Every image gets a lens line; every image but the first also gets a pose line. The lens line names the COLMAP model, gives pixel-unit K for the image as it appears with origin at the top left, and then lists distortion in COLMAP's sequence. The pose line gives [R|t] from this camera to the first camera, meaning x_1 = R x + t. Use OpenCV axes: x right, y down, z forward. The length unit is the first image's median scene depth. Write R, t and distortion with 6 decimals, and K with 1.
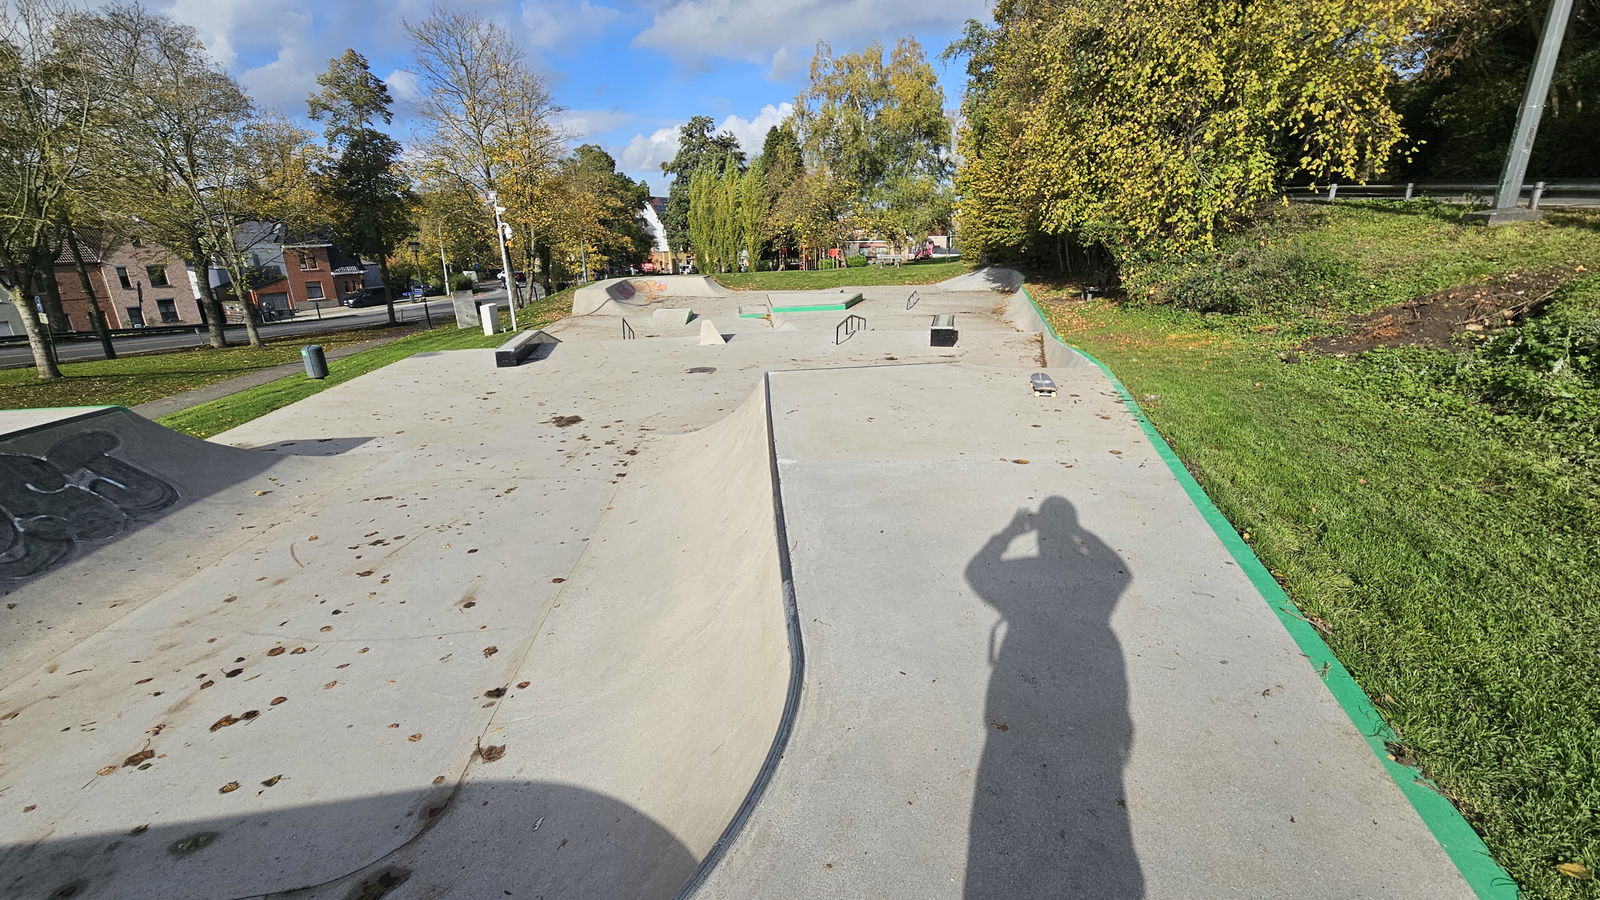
lens RADIAL K [[651.8, 0, 799.0], [0, 651.8, 447.0], [0, 0, 1]] dist [-0.001232, -0.001000]
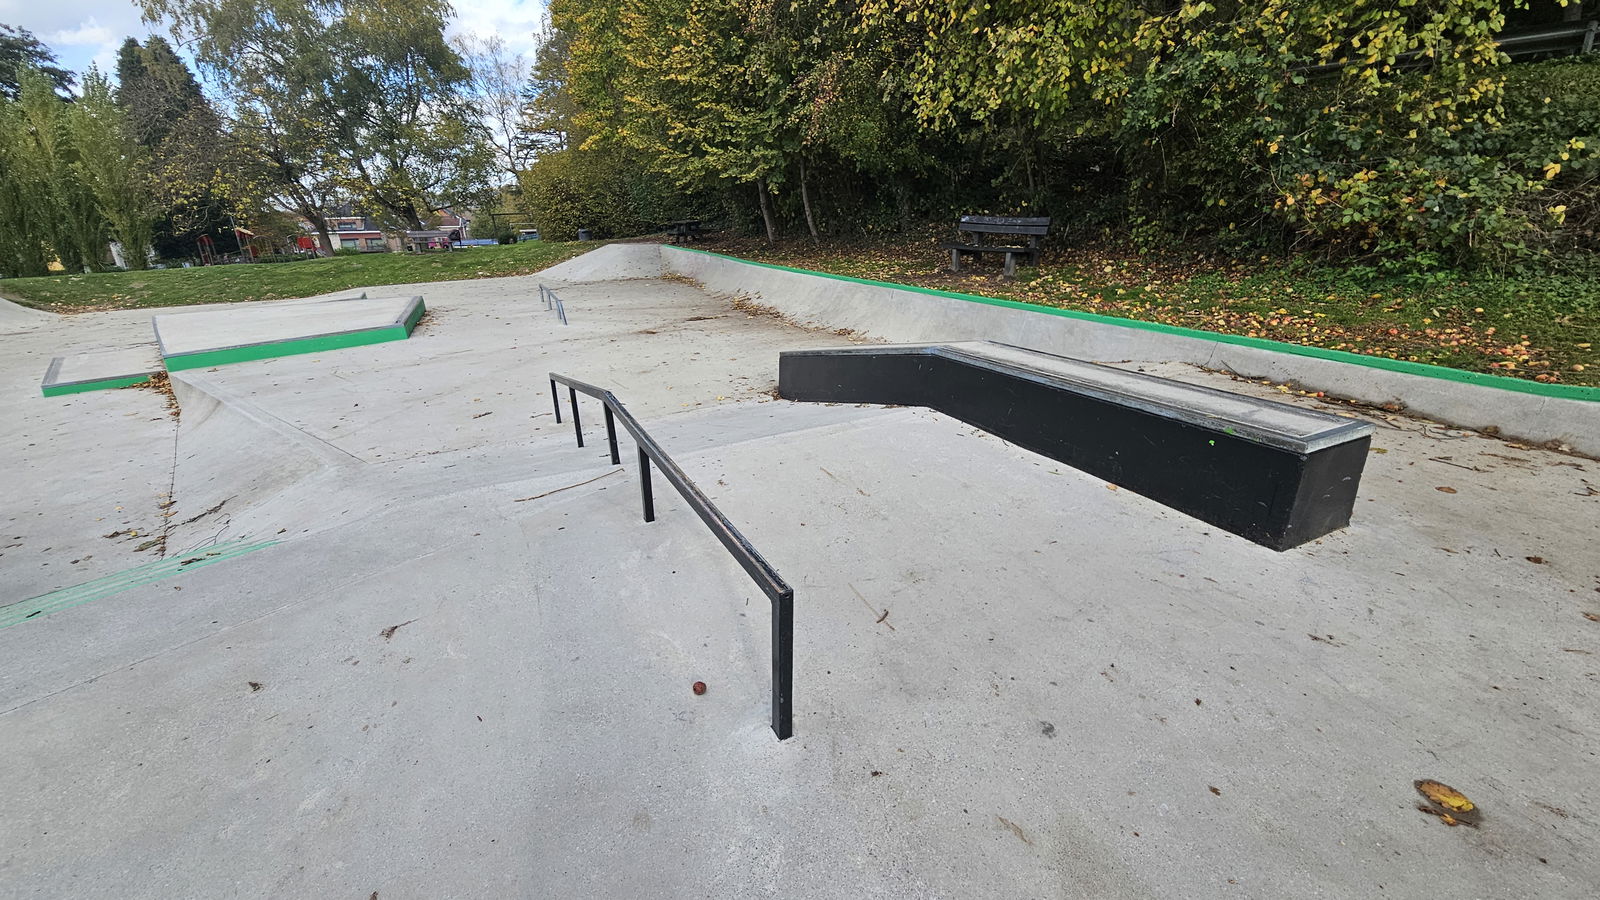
lens RADIAL K [[651.8, 0, 799.0], [0, 651.8, 443.0], [0, 0, 1]] dist [-0.001232, -0.001000]
pose [[0.771875, -0.207683, 0.600897, 0.003501], [0.204120, 0.976057, 0.075146, -0.120252], [-0.602116, 0.064652, 0.795787, 0.495506]]
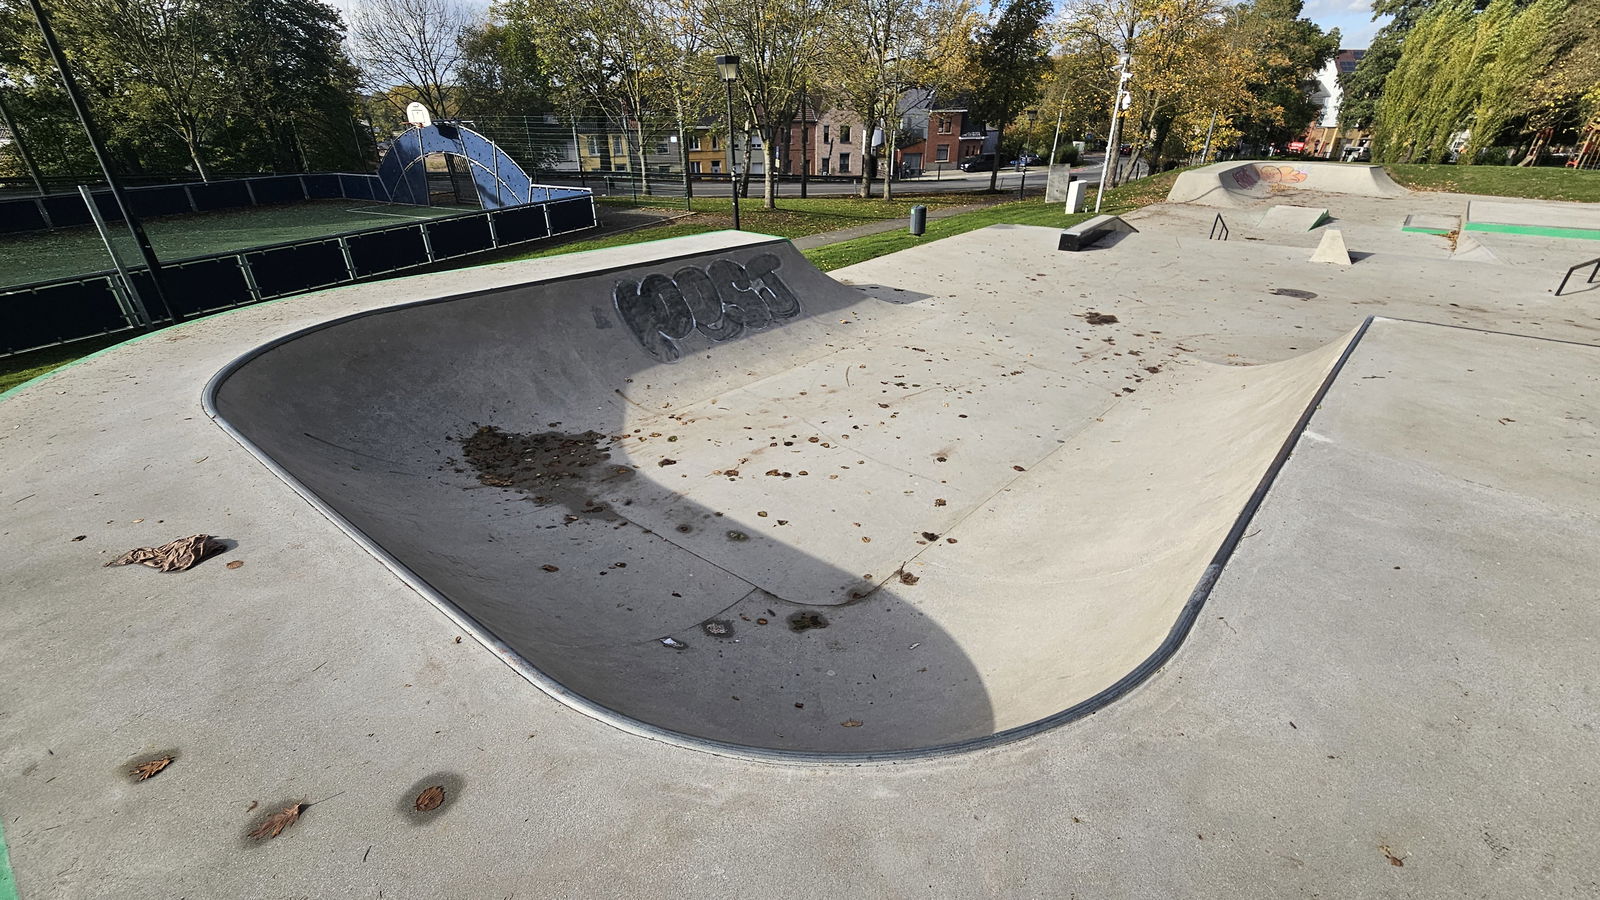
lens RADIAL K [[651.8, 0, 799.2], [0, 651.8, 448.9], [0, 0, 1]] dist [-0.001232, -0.001000]
pose [[0.675066, 0.353958, -0.647302, 0.012107], [-0.234950, 0.934854, 0.266171, -0.004399], [0.699346, -0.027600, 0.714250, -0.001402]]
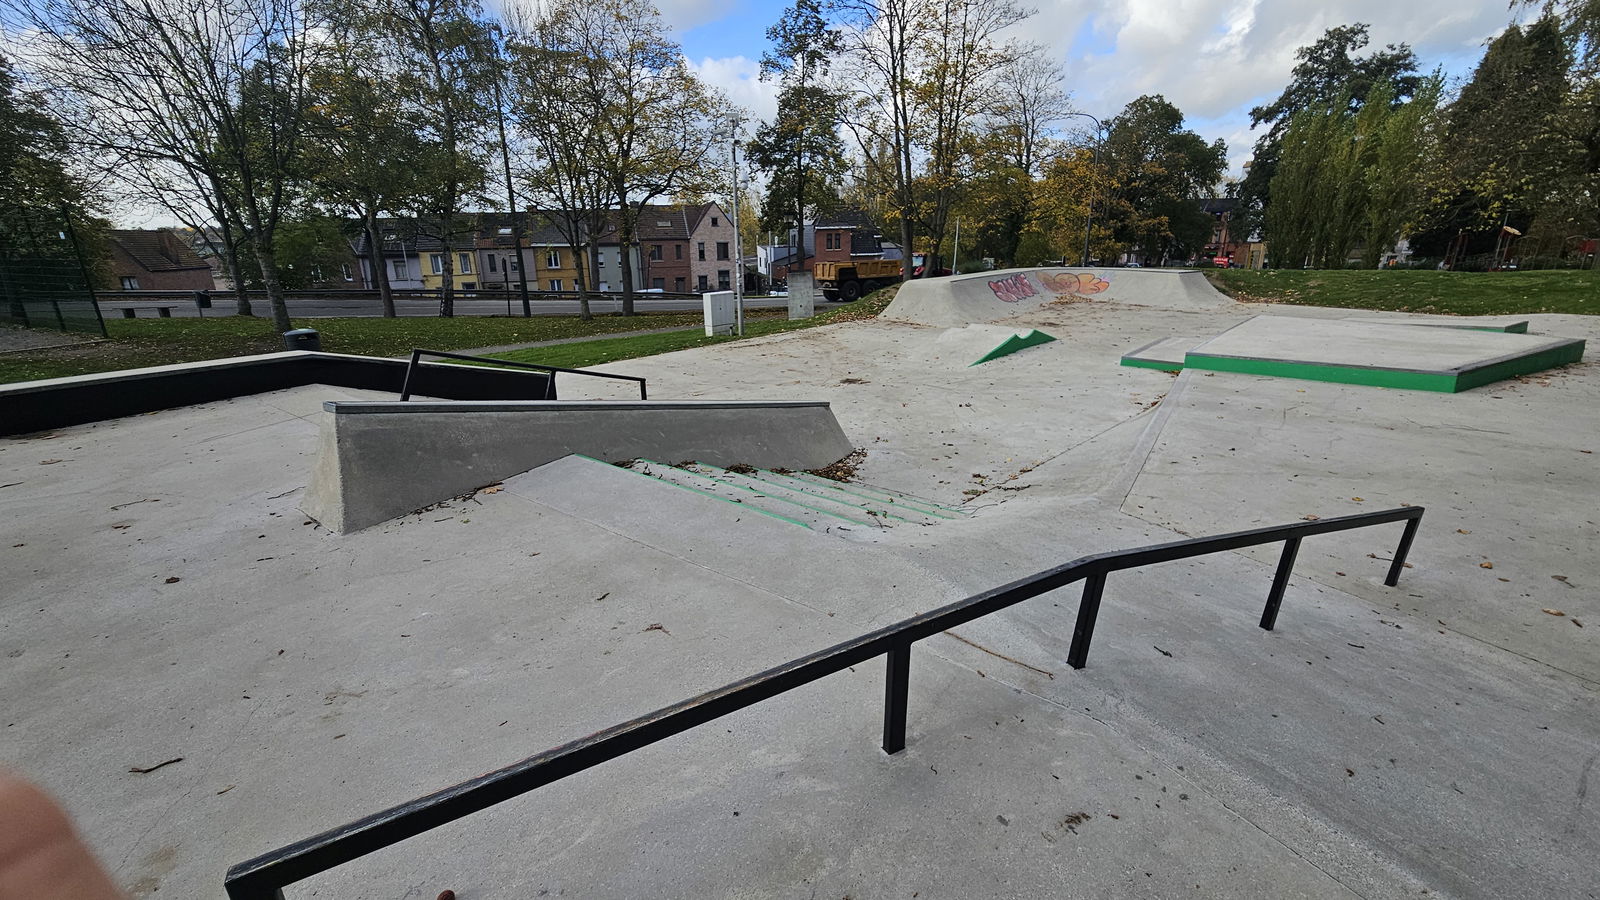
lens RADIAL K [[651.8, 0, 787.3], [0, 651.8, 442.2], [0, 0, 1]] dist [-0.001232, -0.001000]
pose [[0.673395, 0.231897, -0.701971, 0.056447], [-0.228382, 0.968339, 0.100806, -0.134728], [0.703123, 0.092435, 0.705035, 0.524014]]
